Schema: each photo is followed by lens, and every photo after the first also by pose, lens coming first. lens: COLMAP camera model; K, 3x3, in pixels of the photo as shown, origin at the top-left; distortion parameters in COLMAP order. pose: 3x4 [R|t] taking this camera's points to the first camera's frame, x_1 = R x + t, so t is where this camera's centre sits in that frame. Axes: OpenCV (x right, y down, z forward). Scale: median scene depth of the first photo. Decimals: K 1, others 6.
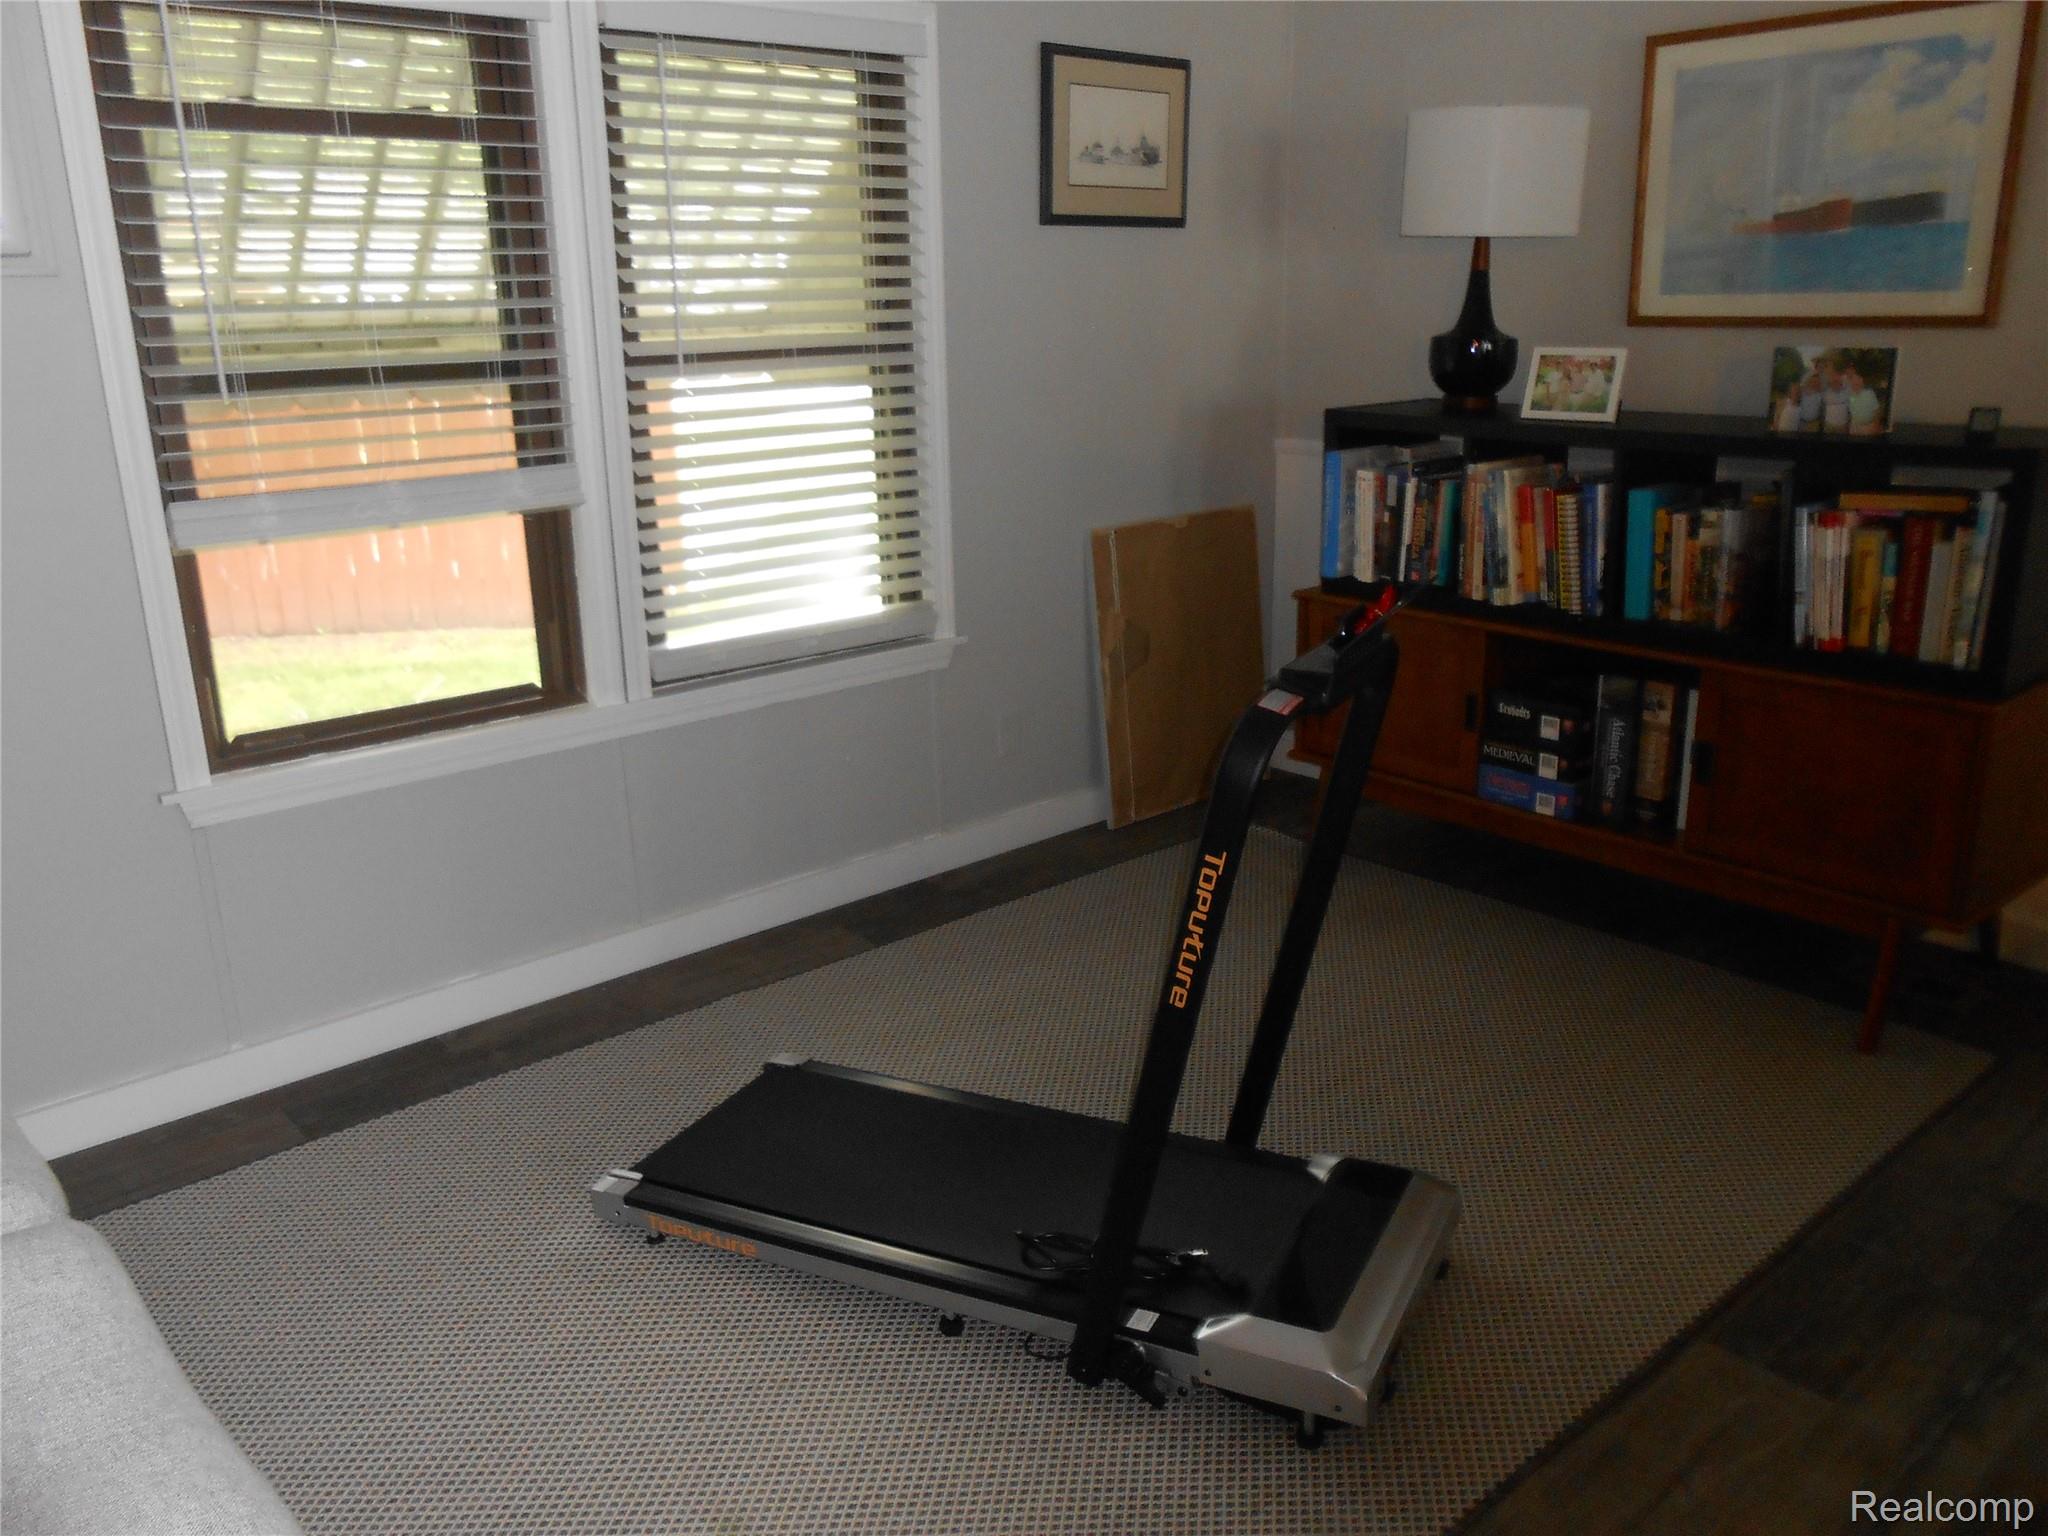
lens RADIAL K [[1601.1, 0, 1021.1], [0, 1601.1, 766.1], [0, 0, 1]] dist [-0.018788, 0.028538]
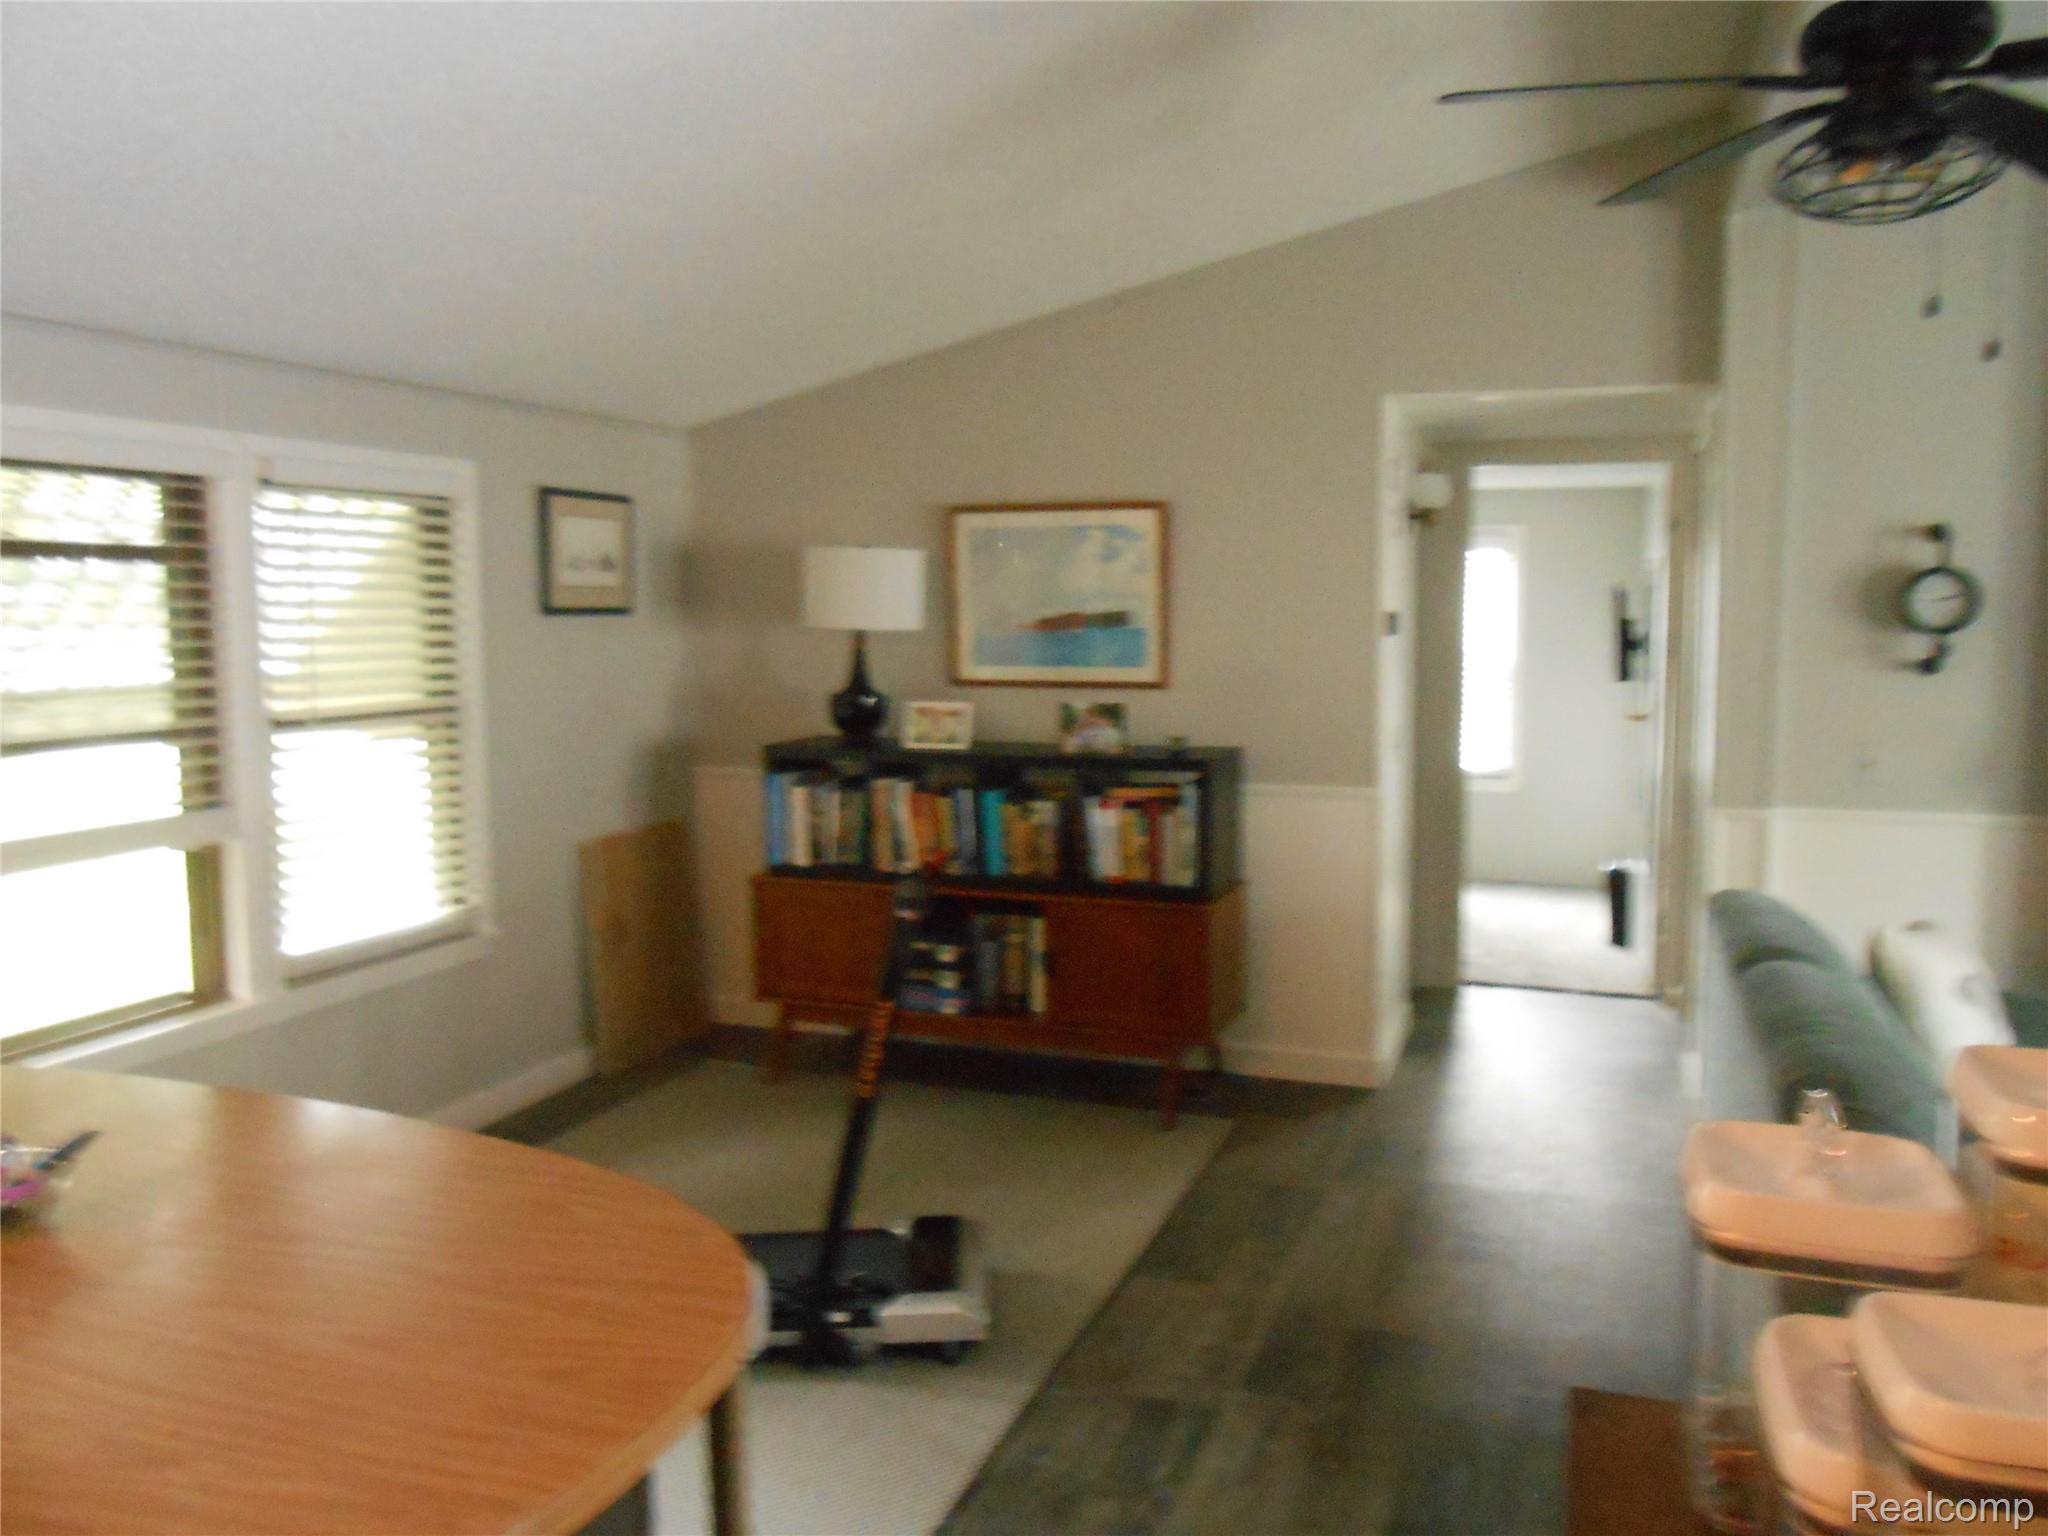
lens RADIAL K [[1601.1, 0, 1024.8], [0, 1601.1, 771.3], [0, 0, 1]] dist [-0.018788, 0.028538]
pose [[0.878418, -0.034909, 0.476617, -0.310785], [0.125739, 0.979071, -0.160031, 0.058173], [-0.461055, 0.200503, 0.864423, -0.350227]]
